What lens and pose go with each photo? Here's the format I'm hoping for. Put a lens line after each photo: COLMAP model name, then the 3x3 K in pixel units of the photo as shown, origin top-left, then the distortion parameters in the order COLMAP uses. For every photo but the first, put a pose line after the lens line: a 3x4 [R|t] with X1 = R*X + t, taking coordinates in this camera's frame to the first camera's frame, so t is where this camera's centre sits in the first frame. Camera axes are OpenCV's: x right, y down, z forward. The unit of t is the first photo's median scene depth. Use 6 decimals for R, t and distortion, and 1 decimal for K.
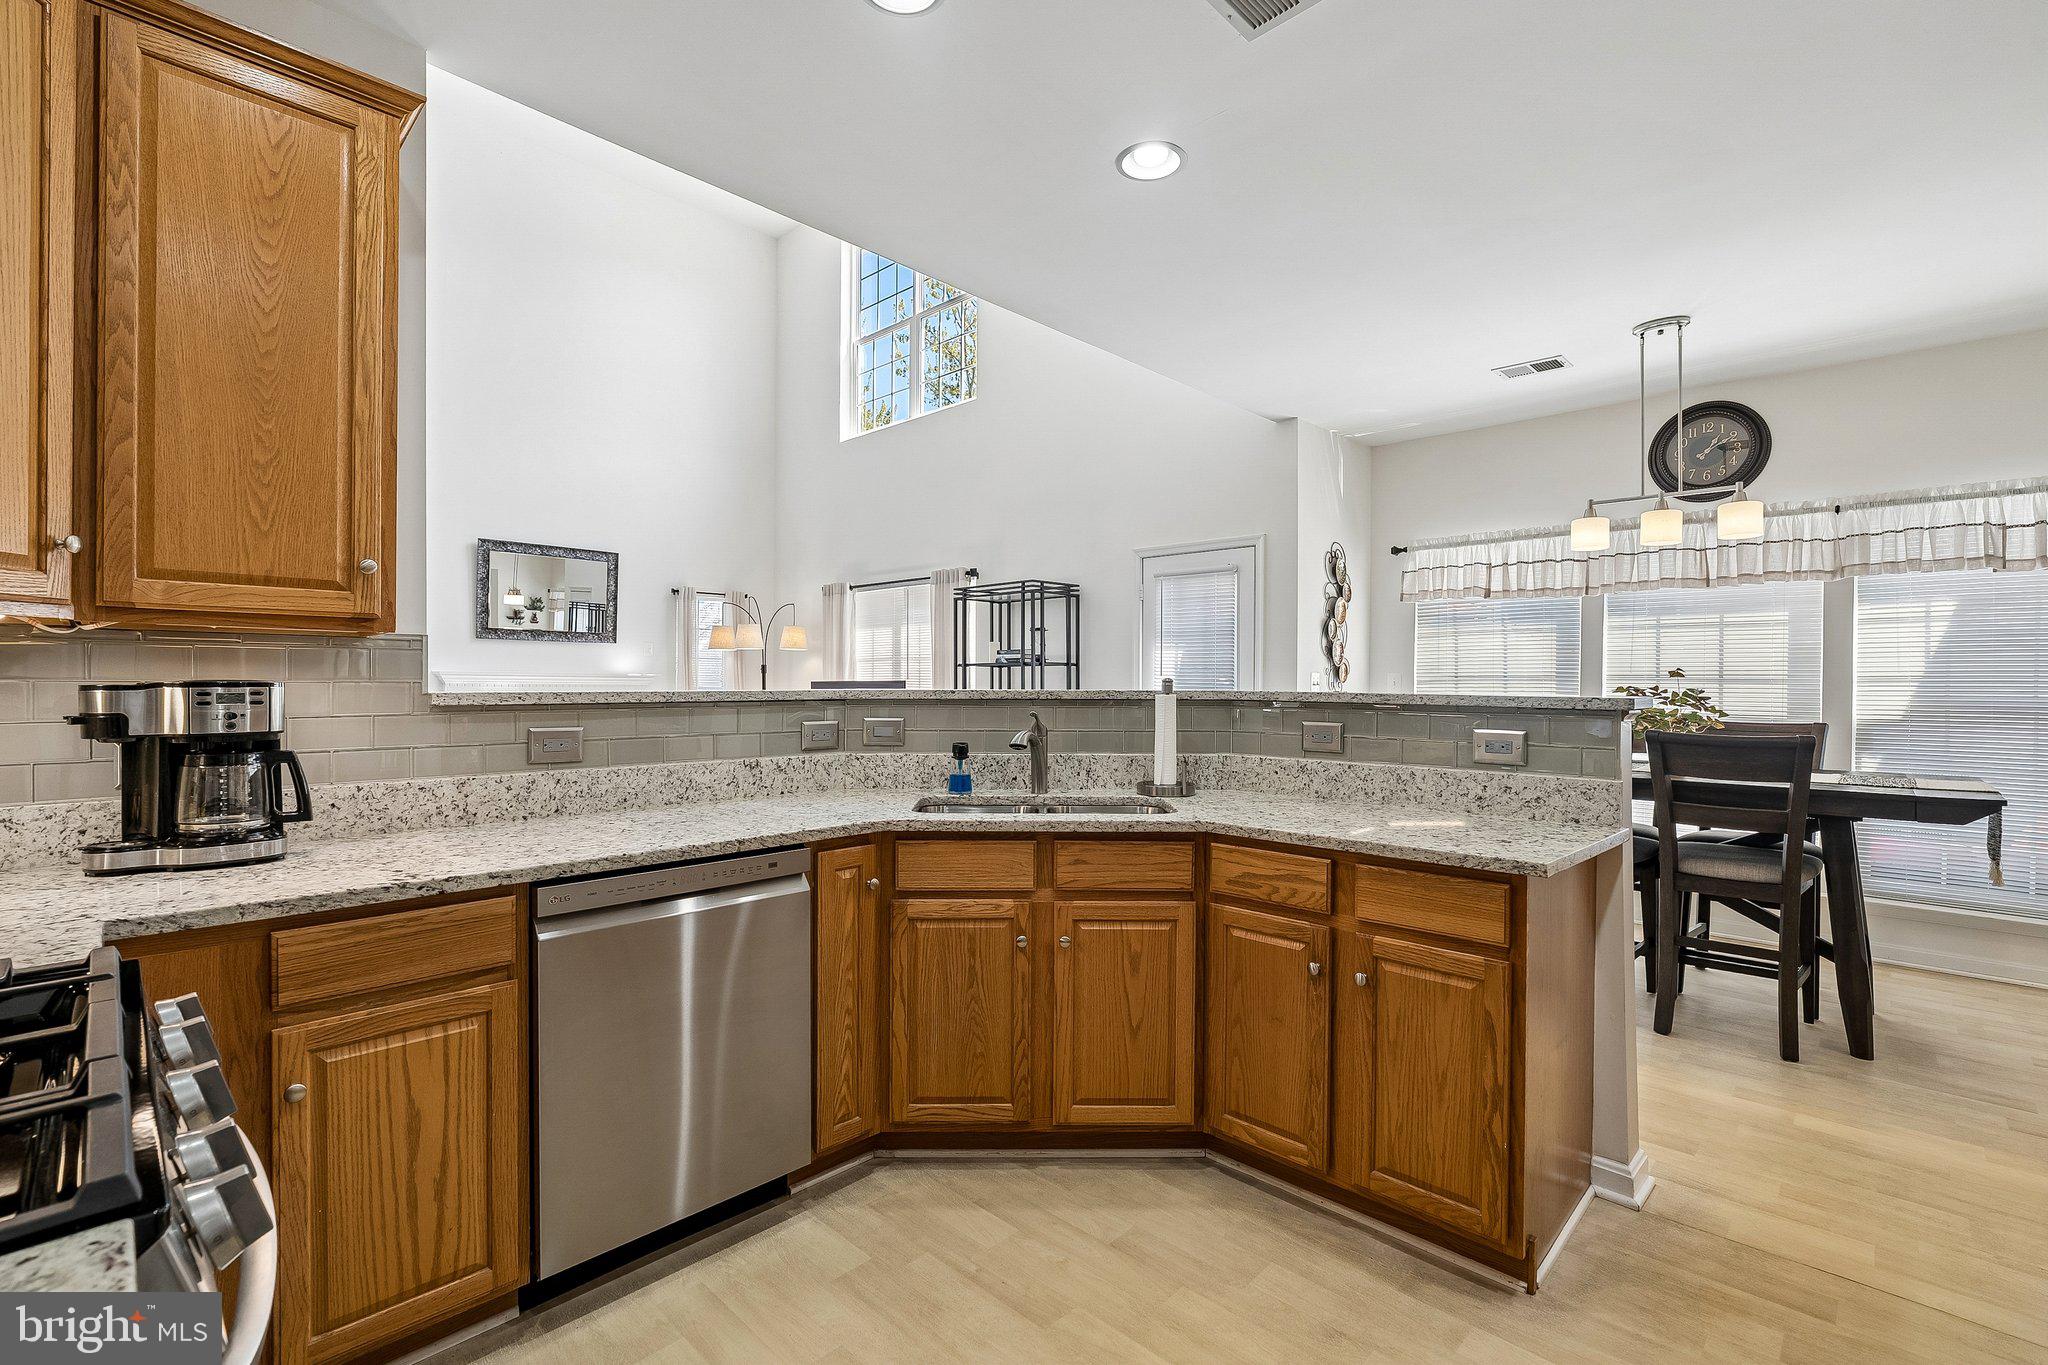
lens RADIAL K [[915.6, 0, 1022.2], [0, 915.6, 684.2], [0, 0, 1]] dist [-0.014600, 0.003554]
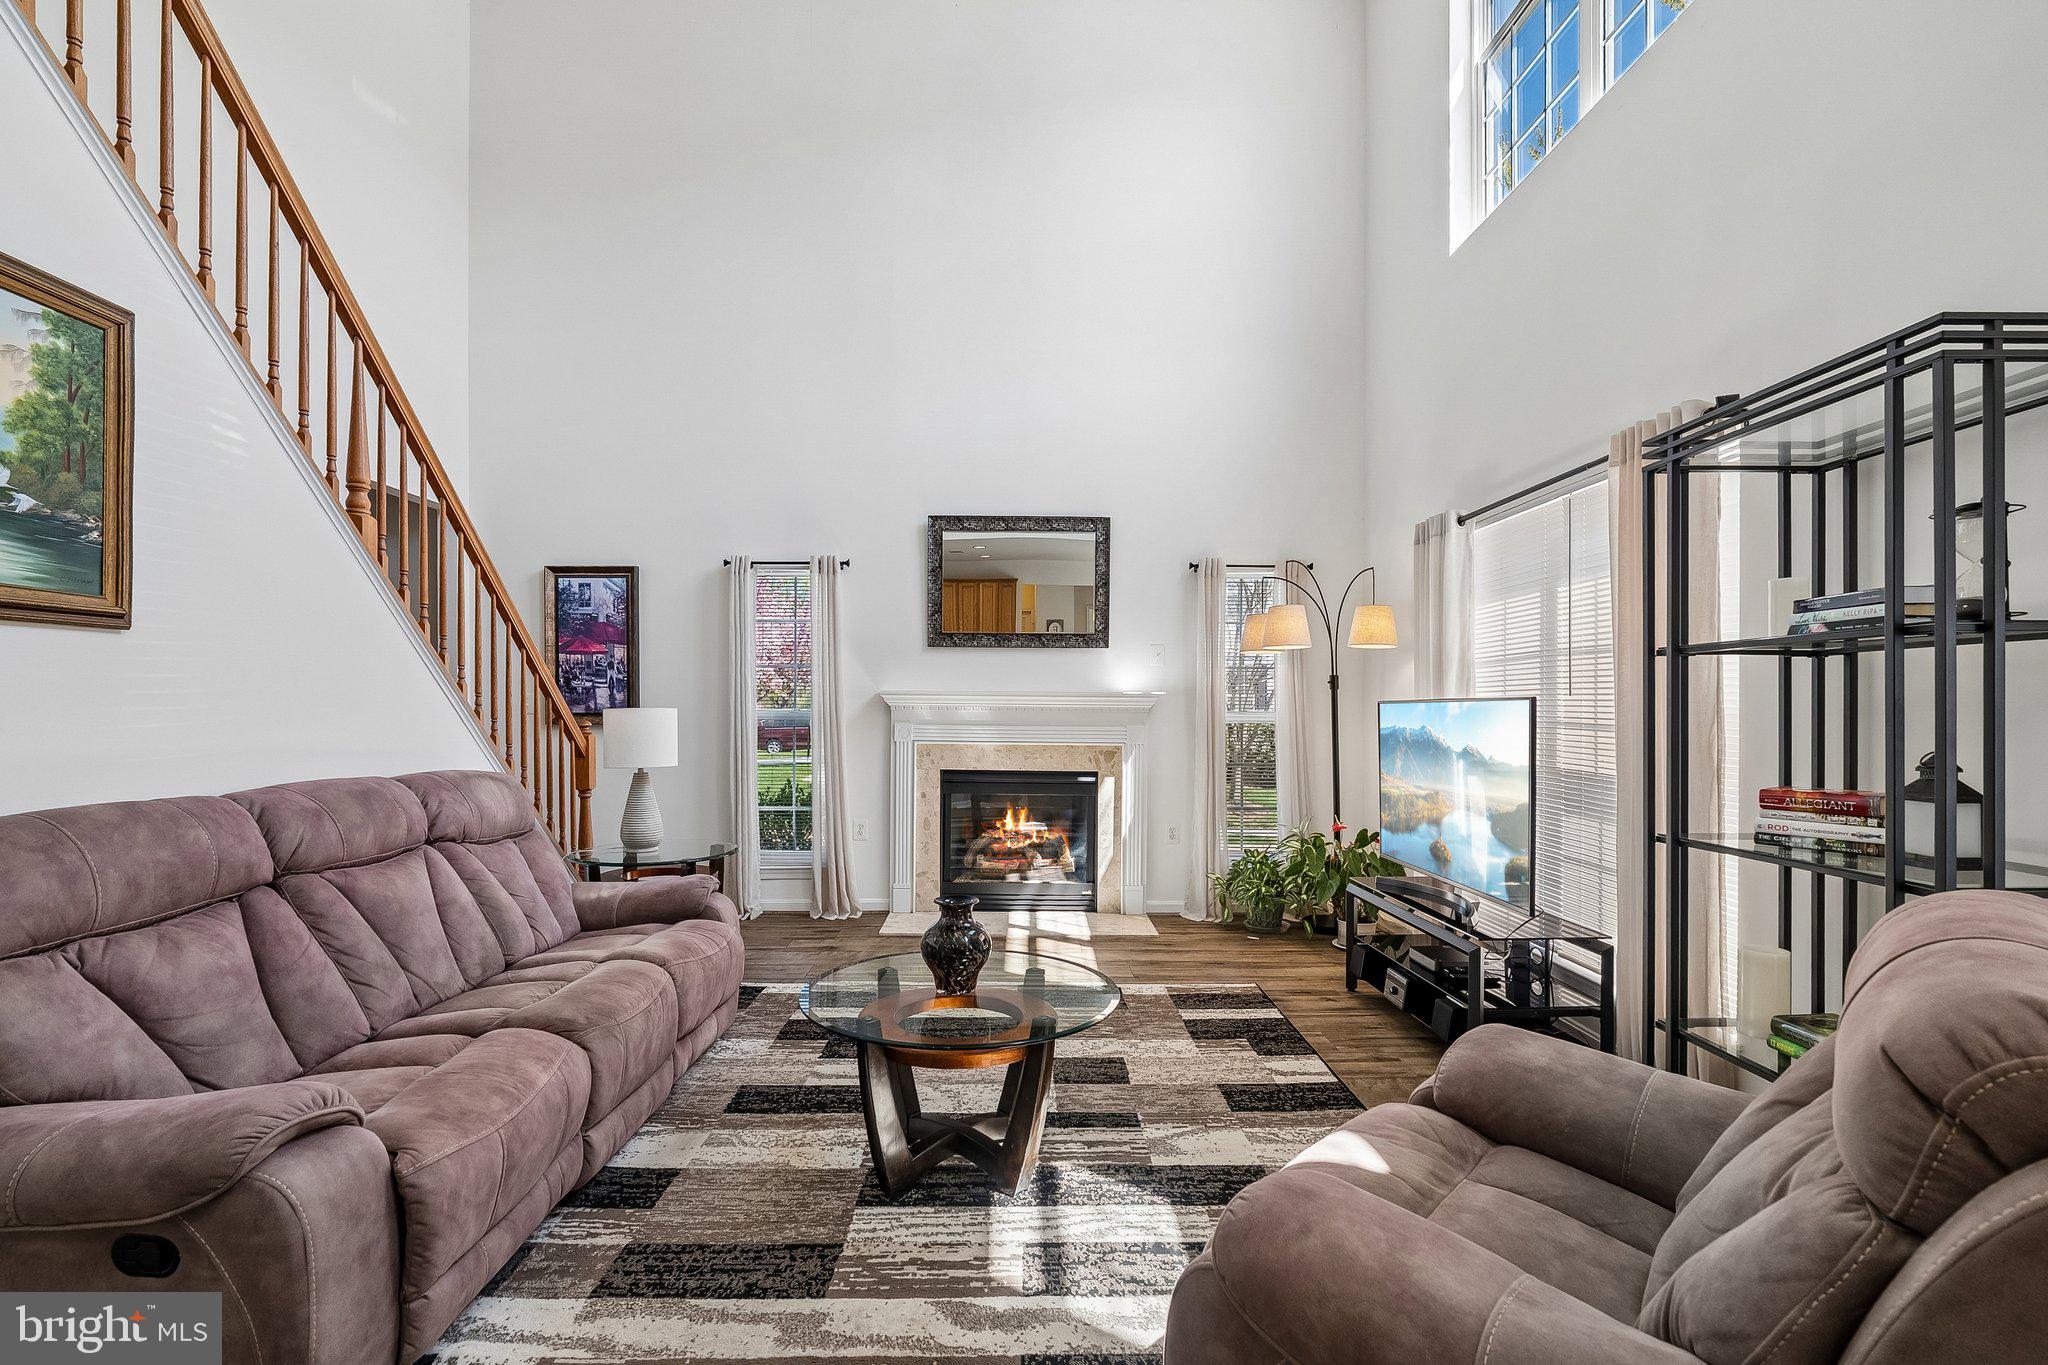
lens RADIAL K [[915.6, 0, 1029.3], [0, 915.6, 711.9], [0, 0, 1]] dist [-0.014600, 0.003554]
pose [[0.702866, 0.003505, -0.711314, 0.018528], [-0.002390, 0.999994, 0.002565, 0.004321], [0.711319, -0.000103, 0.702870, 0.939383]]
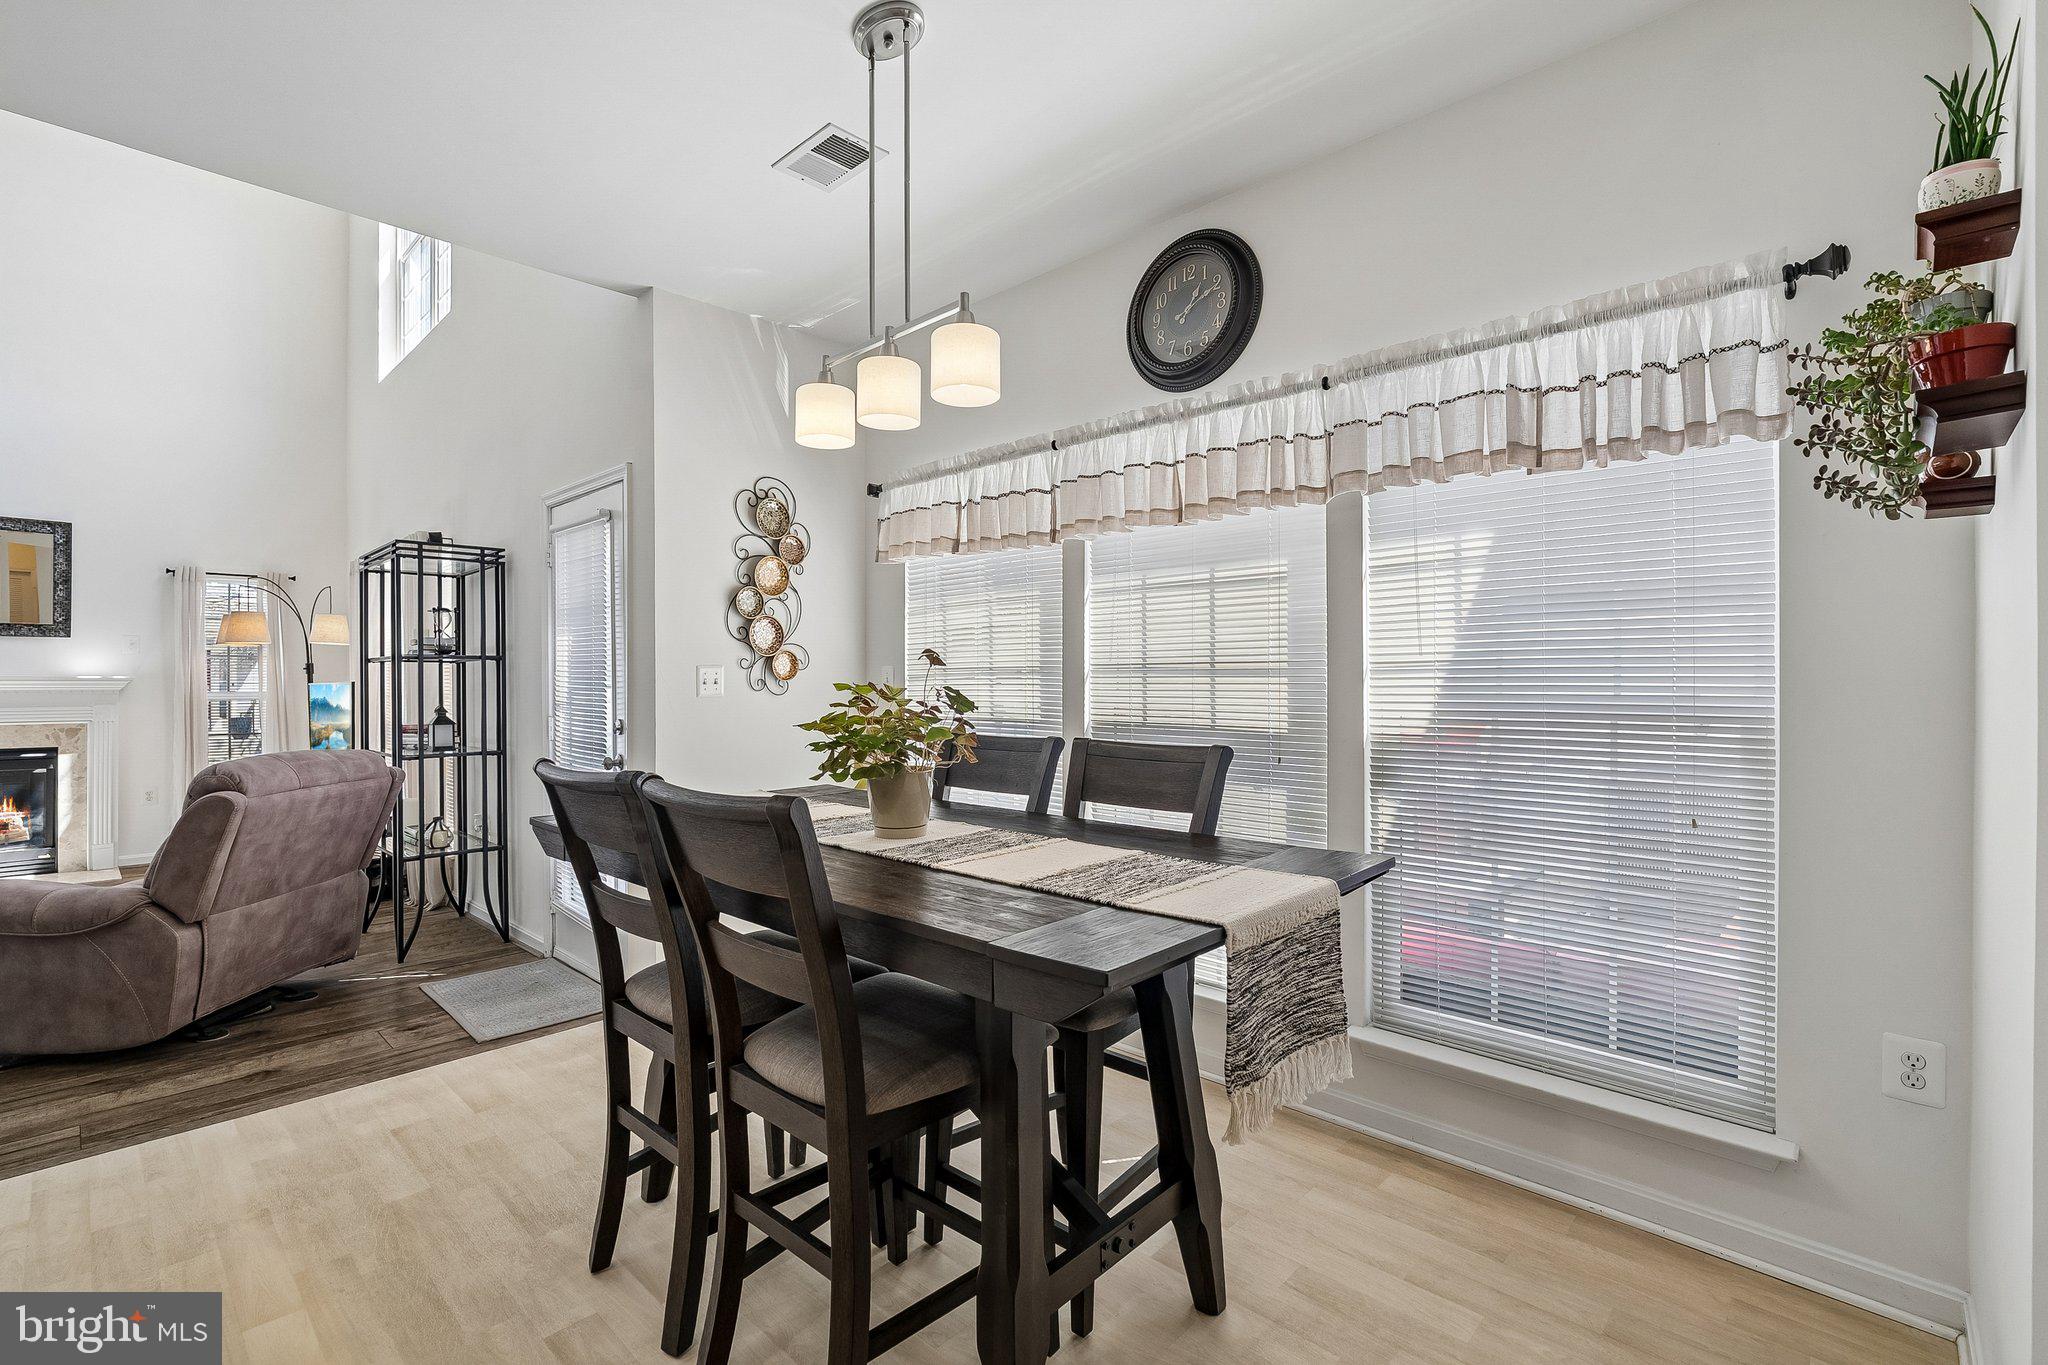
lens RADIAL K [[915.6, 0, 1023.3], [0, 915.6, 674.6], [0, 0, 1]] dist [-0.014600, 0.003554]
pose [[0.999919, -0.010430, 0.007231, 0.746486], [0.010475, 0.999926, -0.006144, 0.000711], [-0.007167, 0.006219, 0.999955, 0.430510]]
